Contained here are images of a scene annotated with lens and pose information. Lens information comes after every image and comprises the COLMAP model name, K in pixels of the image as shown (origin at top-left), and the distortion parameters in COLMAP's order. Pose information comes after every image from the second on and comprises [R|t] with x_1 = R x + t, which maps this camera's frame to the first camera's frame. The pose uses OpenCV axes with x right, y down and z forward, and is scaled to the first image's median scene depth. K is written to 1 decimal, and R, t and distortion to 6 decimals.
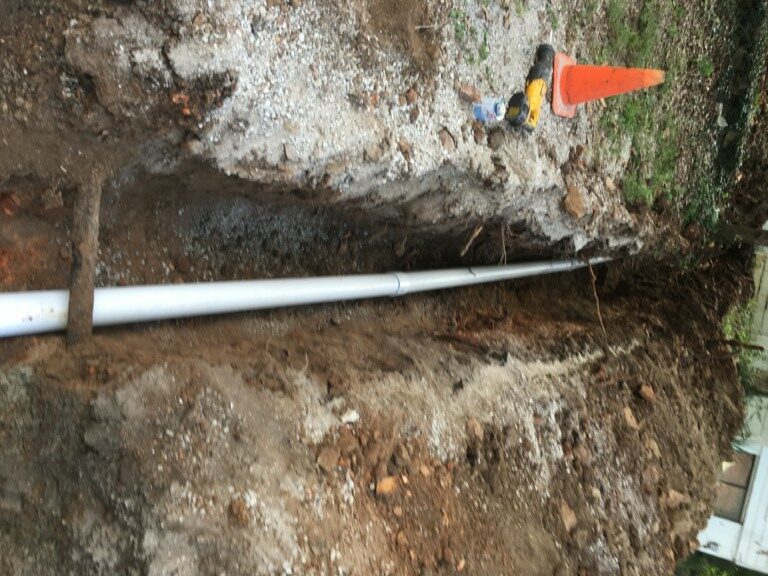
lens RADIAL K [[664.3, 0, 385.5], [0, 664.3, 289.6], [0, 0, 1]] dist [0.041284, -0.060262]
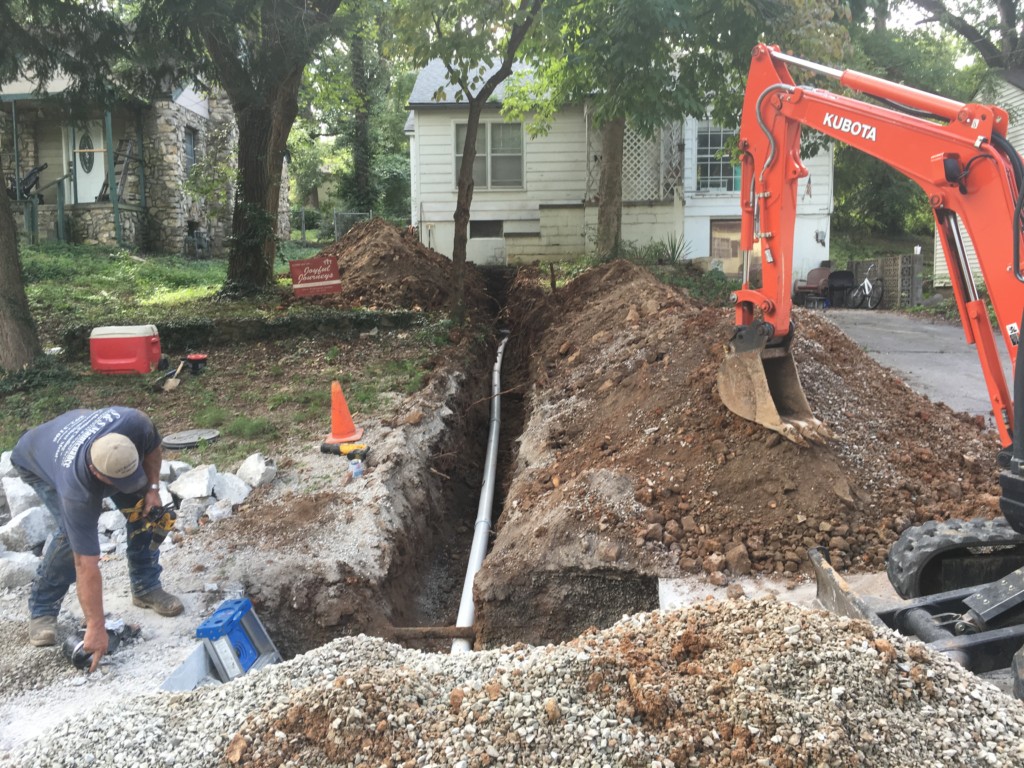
lens RADIAL K [[885.8, 0, 512.0], [0, 885.8, 384.0], [0, 0, 1]] dist [0.041284, -0.060262]
pose [[-0.134374, -0.929381, 0.343795, -0.767016], [0.974839, -0.186251, -0.122471, 0.710802], [0.177854, 0.318688, 0.931024, -1.828653]]
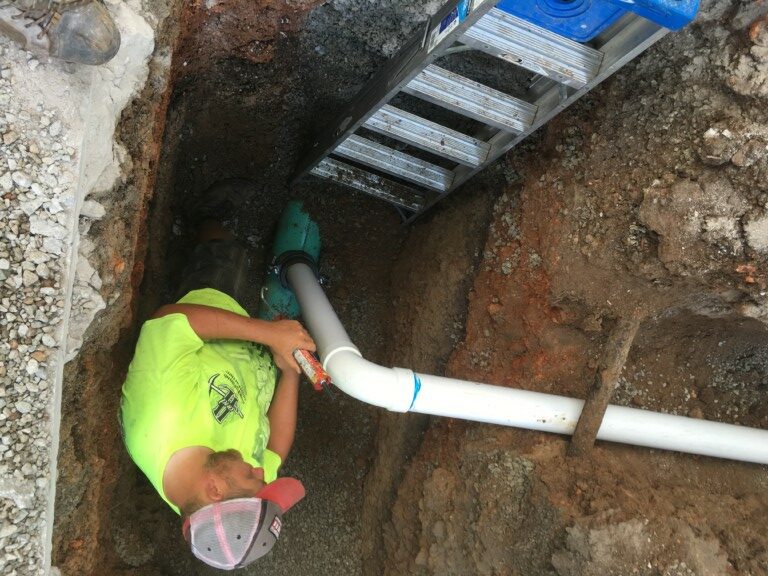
lens RADIAL K [[664.3, 0, 391.2], [0, 664.3, 289.1], [0, 0, 1]] dist [0.041284, -0.060262]
pose [[0.681032, 0.259877, -0.684587, -0.002448], [-0.253717, 0.960737, 0.112307, -0.229761], [0.686894, 0.097206, 0.720228, 0.005954]]
